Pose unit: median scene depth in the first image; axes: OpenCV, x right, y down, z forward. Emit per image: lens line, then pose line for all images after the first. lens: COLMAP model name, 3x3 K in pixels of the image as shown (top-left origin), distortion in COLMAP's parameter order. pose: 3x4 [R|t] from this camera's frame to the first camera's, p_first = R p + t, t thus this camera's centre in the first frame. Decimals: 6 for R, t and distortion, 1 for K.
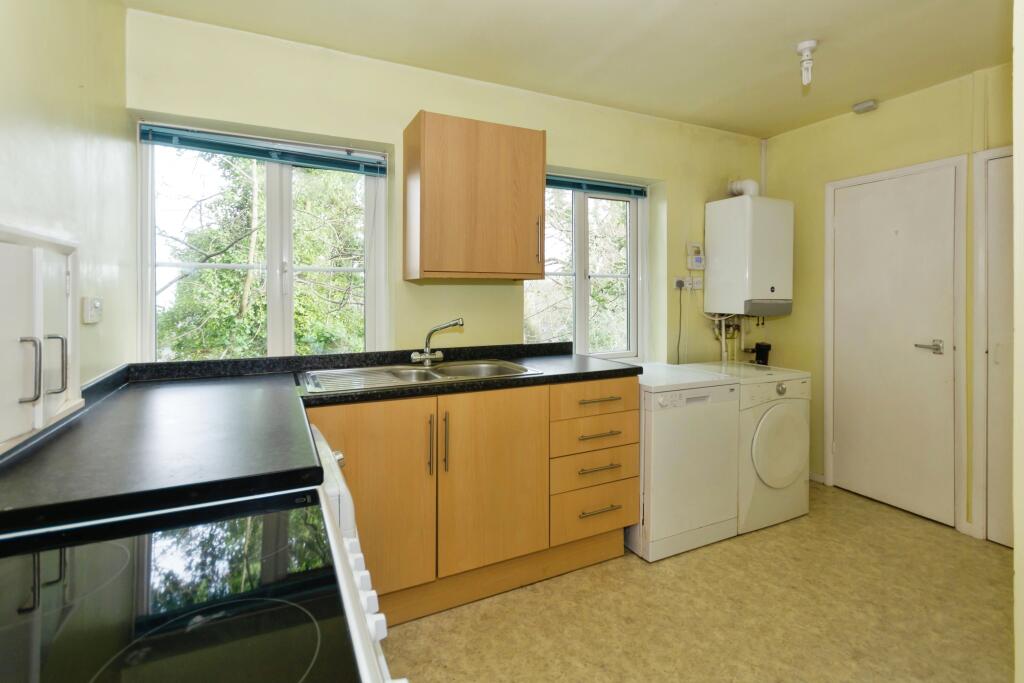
lens RADIAL K [[466.4, 0, 511.4], [0, 466.4, 292.3], [0, 0, 1]] dist [0.002309, 0.000362]
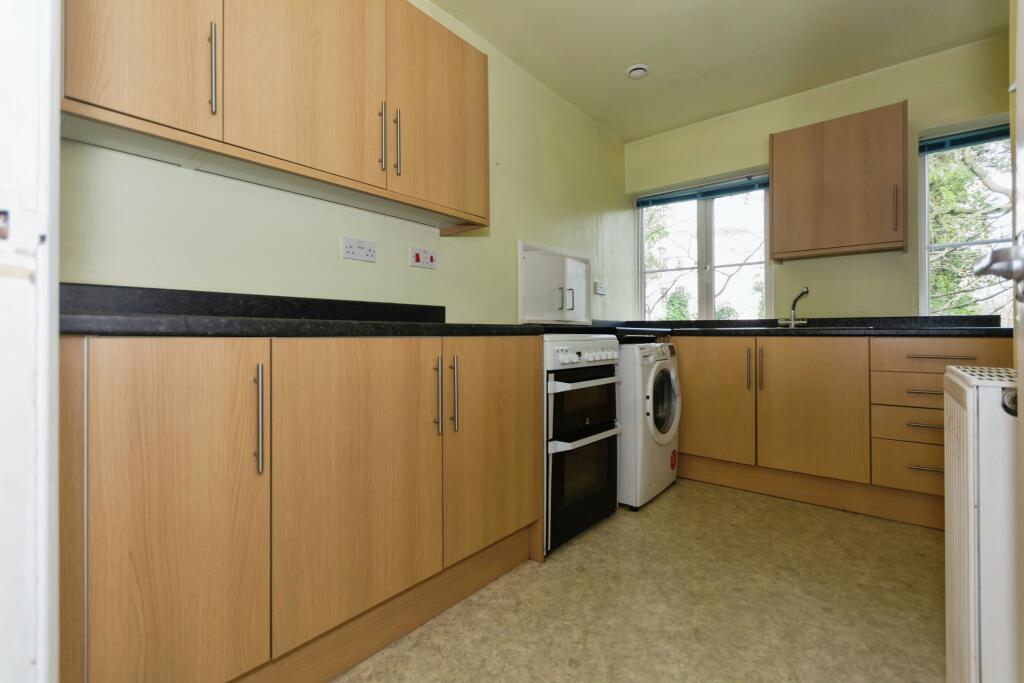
lens RADIAL K [[460.5, 0, 513.6], [0, 460.5, 330.1], [0, 0, 1]] dist [0.000208, 0.000355]
pose [[0.401753, -0.002782, -0.915744, 0.743637], [-0.001781, 0.999991, -0.003820, 0.187051], [0.915746, 0.003166, 0.401745, -0.216500]]
